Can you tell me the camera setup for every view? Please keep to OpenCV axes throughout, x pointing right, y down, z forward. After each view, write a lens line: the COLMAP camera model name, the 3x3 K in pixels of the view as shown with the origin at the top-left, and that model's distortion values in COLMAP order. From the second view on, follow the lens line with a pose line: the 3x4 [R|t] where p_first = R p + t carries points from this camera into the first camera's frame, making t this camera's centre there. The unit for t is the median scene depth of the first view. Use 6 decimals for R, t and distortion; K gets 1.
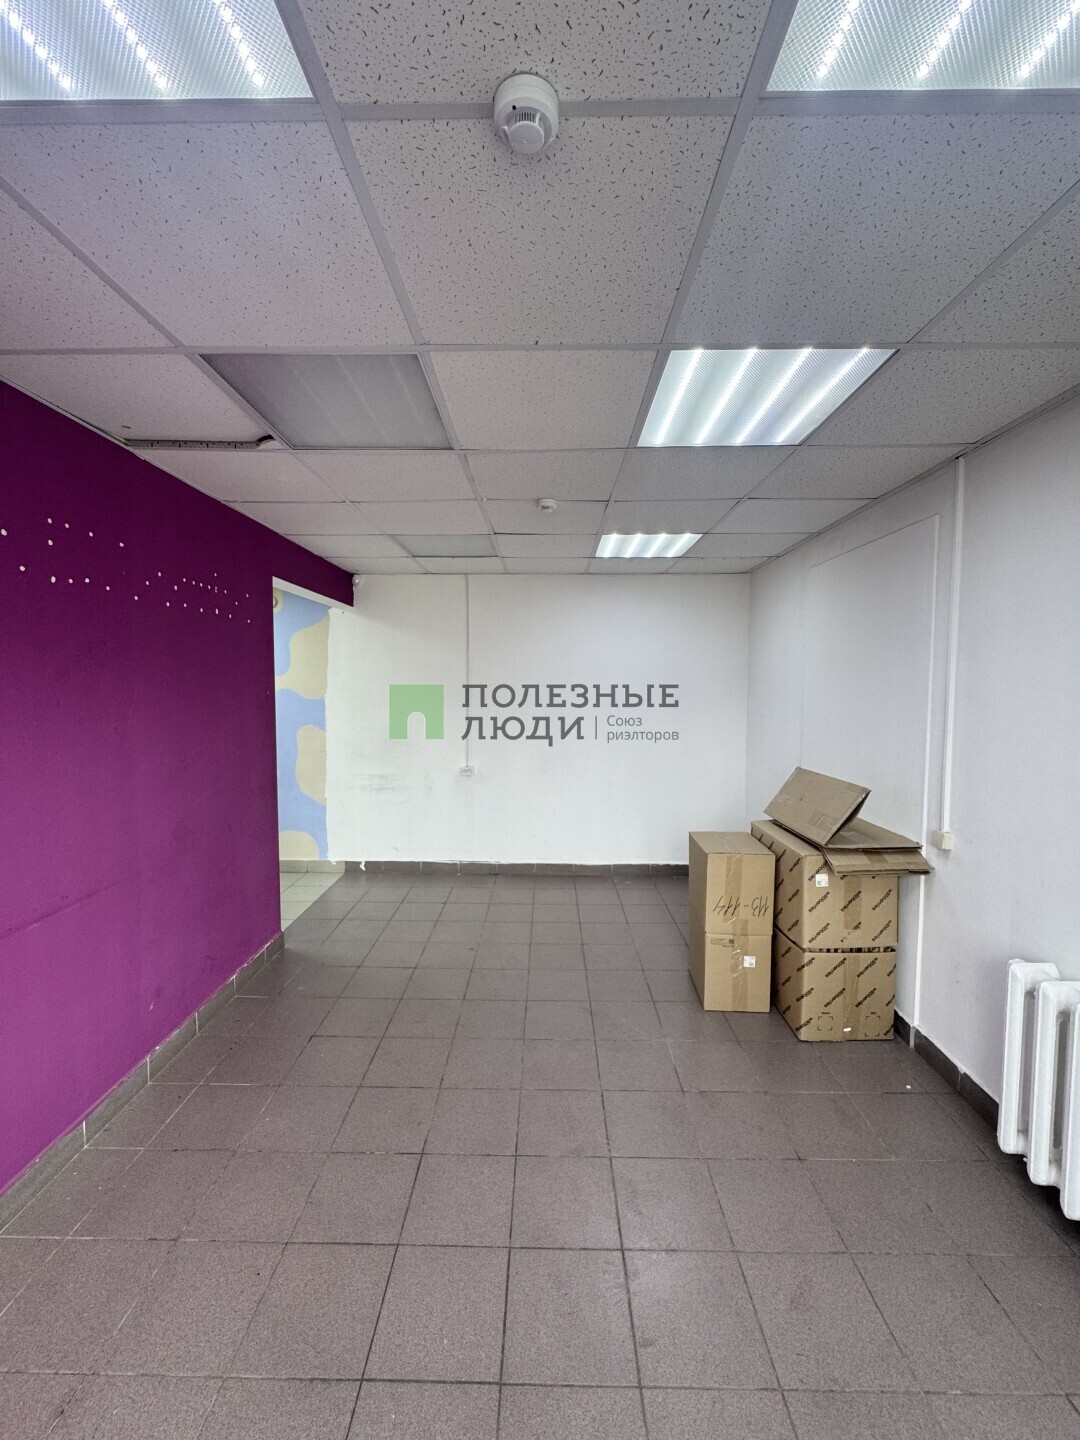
lens RADIAL K [[584.3, 0, 533.5], [0, 584.3, 718.5], [0, 0, 1]] dist [-0.000194, 0.000202]
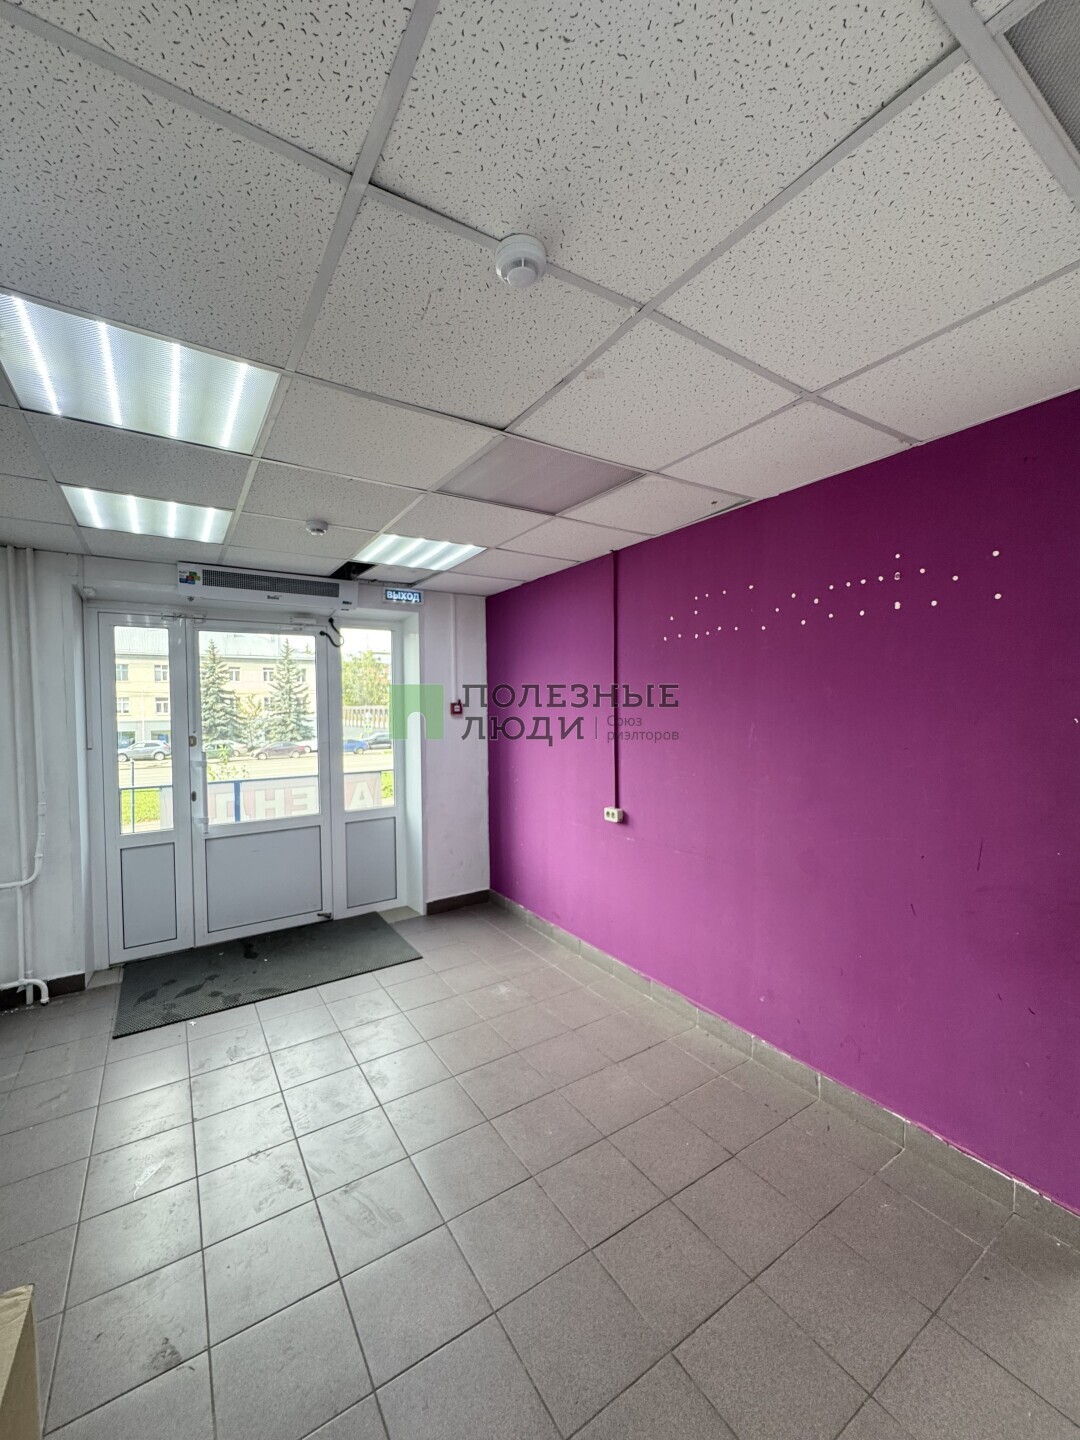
lens RADIAL K [[577.6, 0, 540.0], [0, 577.6, 720.0], [0, 0, 1]] dist [-0.002038, -0.000182]
pose [[-0.827041, 0.023482, -0.561650, 0.313284], [-0.024032, 0.996737, 0.077060, -0.111359], [0.561627, 0.077230, -0.823778, 1.771425]]
